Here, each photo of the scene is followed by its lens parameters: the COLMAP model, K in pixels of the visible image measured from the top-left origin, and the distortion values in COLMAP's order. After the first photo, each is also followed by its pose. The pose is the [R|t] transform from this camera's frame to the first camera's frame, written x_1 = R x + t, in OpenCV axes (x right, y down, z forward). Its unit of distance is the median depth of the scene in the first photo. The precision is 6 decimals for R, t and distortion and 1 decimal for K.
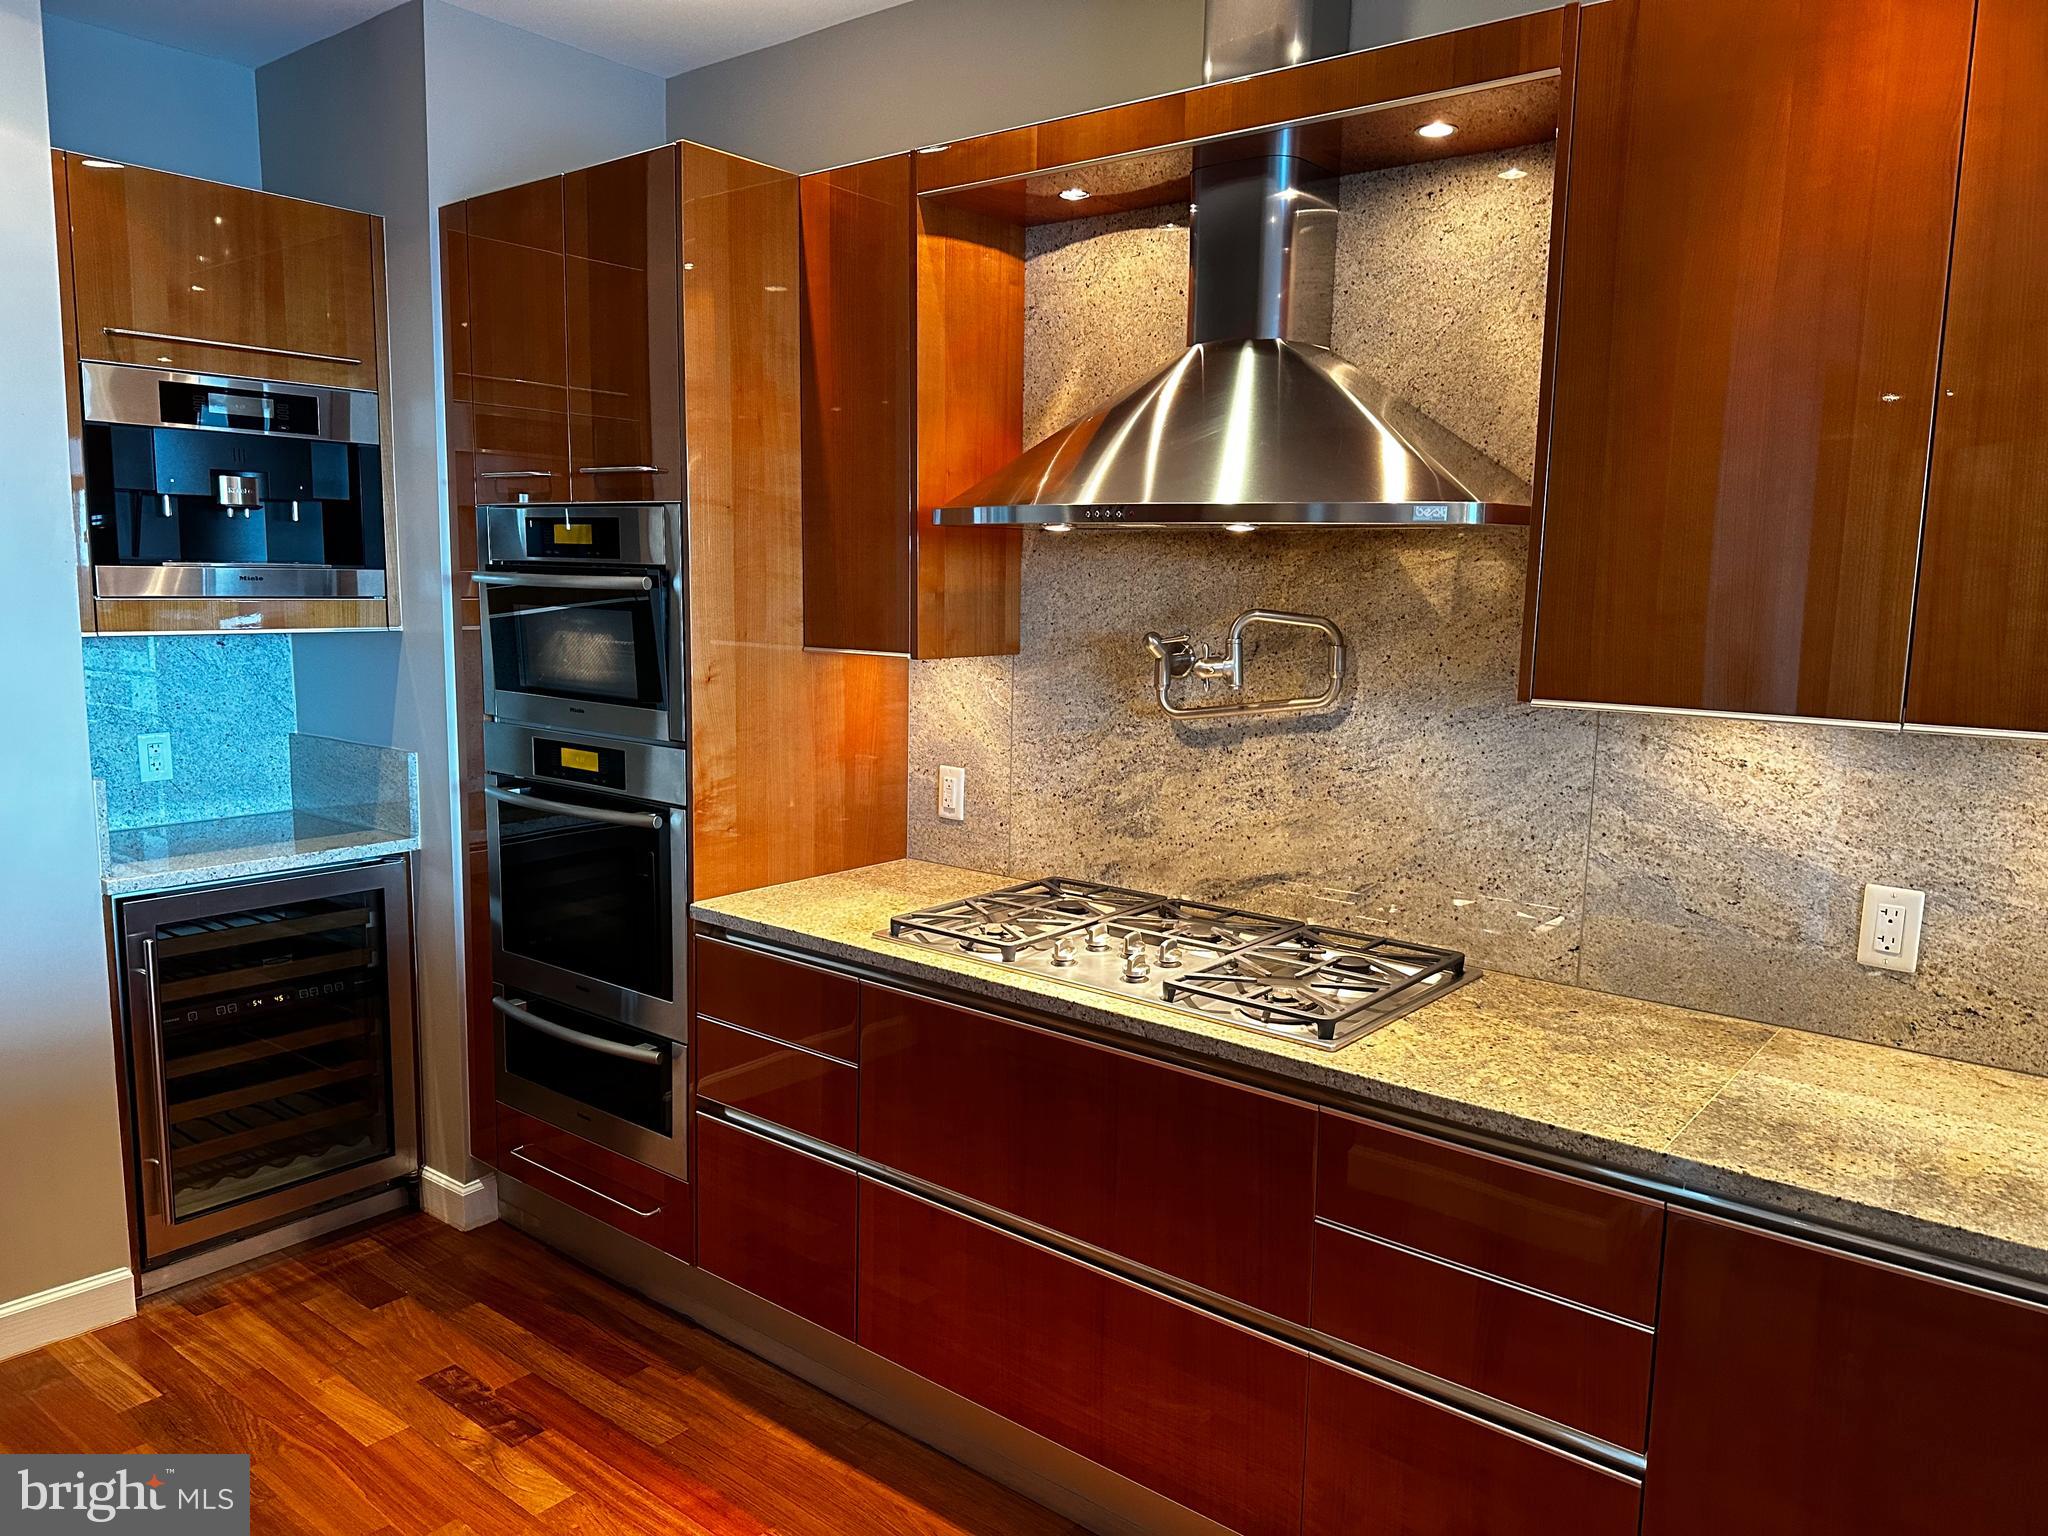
lens RADIAL K [[1450.7, 0, 1020.8], [0, 1450.7, 773.2], [0, 0, 1]] dist [-0.004938, -0.016294]
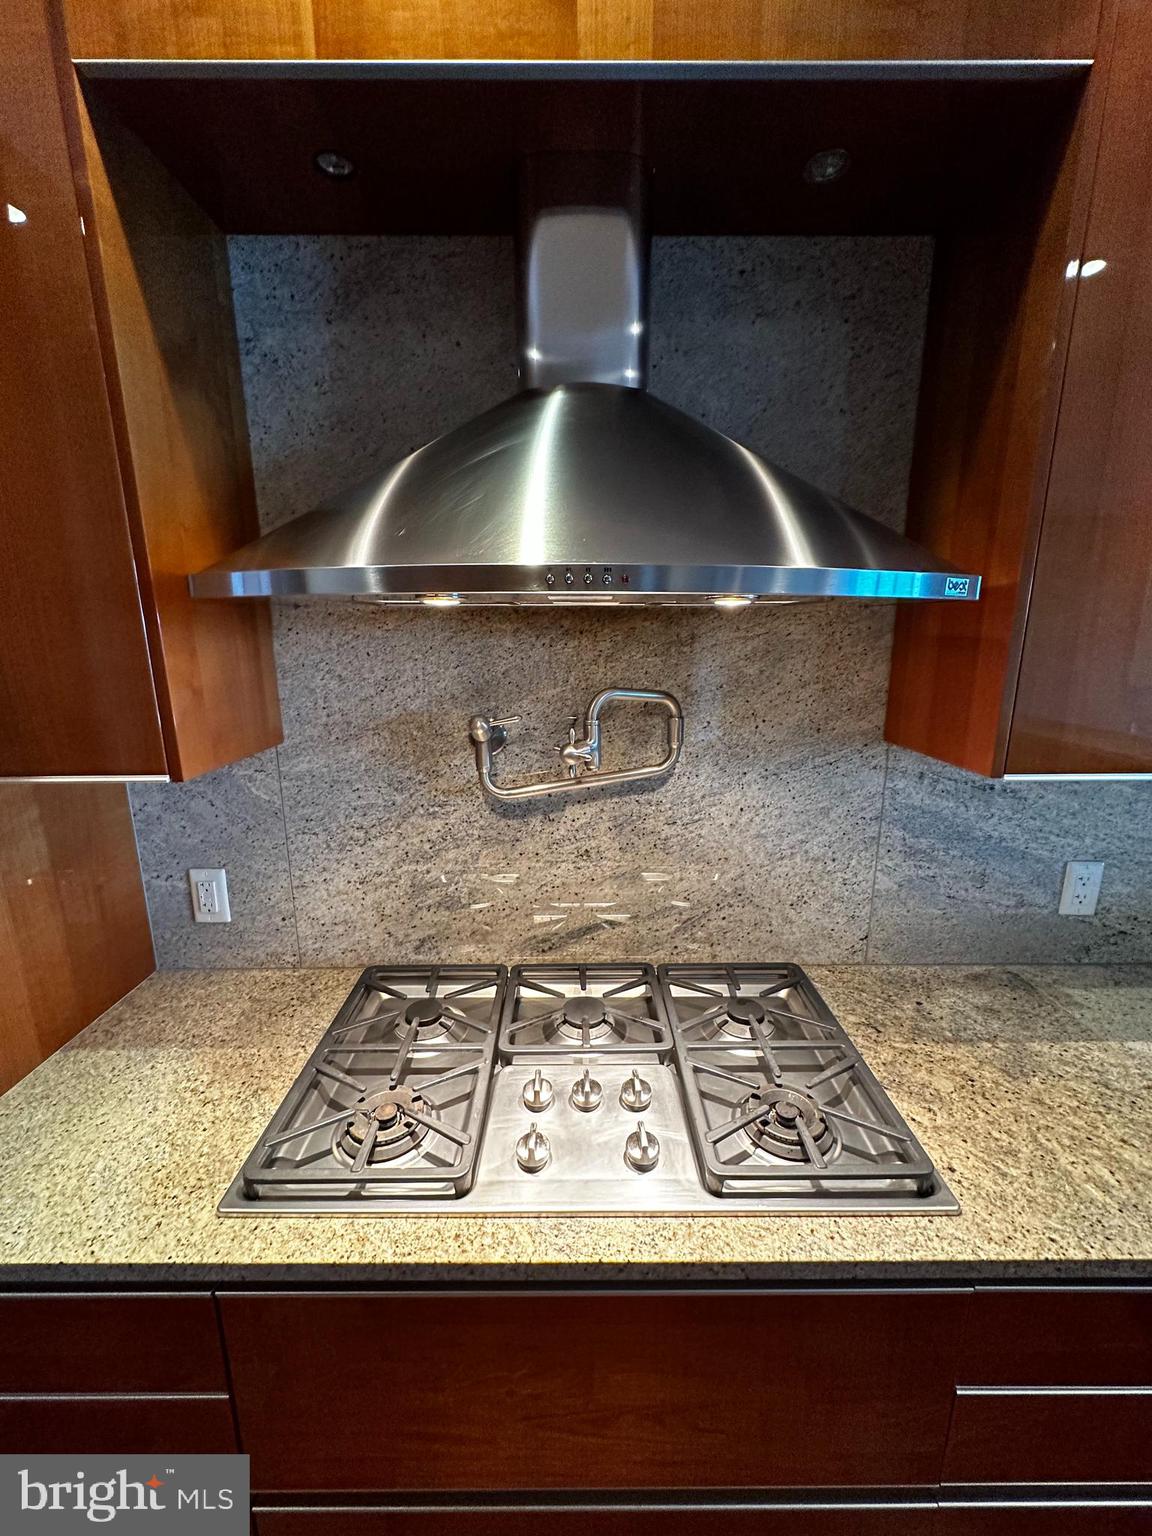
lens RADIAL K [[608.0, 0, 583.5], [0, 608.0, 762.8], [0, 0, 1]] dist [-0.001867, -0.000152]
pose [[0.770200, -0.149721, 0.619981, -0.115424], [0.101566, 0.988444, 0.112527, -0.112130], [-0.629664, -0.023699, 0.776506, 0.695451]]
